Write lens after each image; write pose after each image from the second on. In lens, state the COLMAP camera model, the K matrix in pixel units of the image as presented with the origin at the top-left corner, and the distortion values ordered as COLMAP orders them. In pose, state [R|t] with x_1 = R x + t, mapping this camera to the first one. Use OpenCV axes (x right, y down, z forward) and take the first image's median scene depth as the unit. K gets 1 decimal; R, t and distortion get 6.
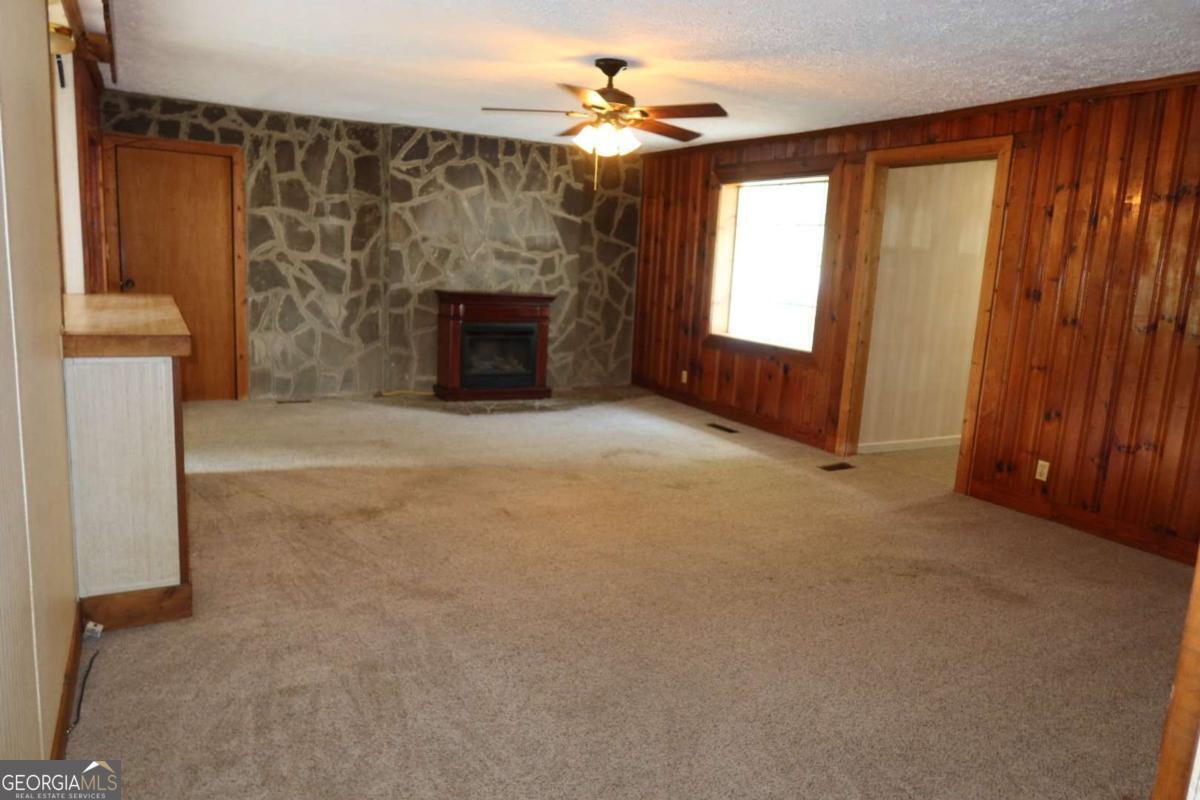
lens RADIAL K [[826.2, 0, 600.0], [0, 826.2, 400.0], [0, 0, 1]] dist [-0.001969, -0.000268]
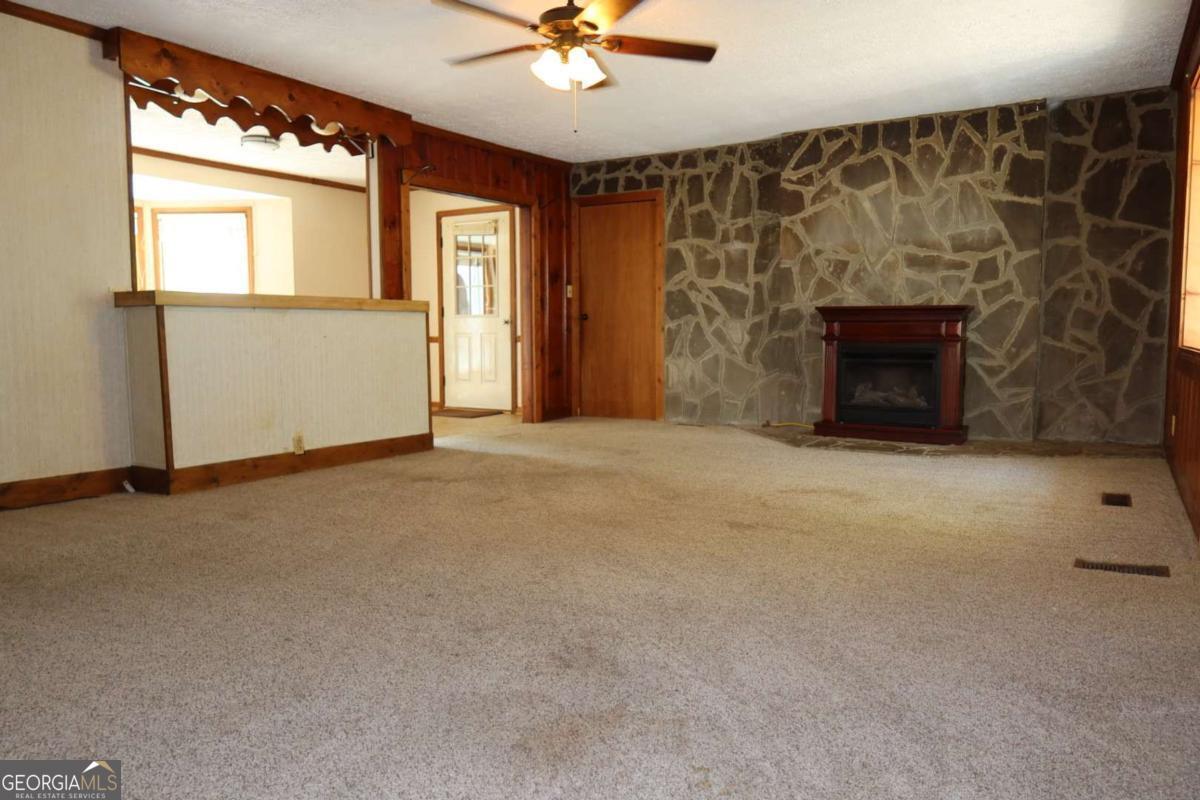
lens RADIAL K [[840.0, 0, 600.0], [0, 840.0, 400.0], [0, 0, 1]] dist [-0.002030, -0.001867]
pose [[0.500493, 0.013966, -0.865628, 0.455228], [-0.117821, 0.991666, -0.052123, 0.037380], [0.857686, 0.128076, 0.497968, 0.371863]]
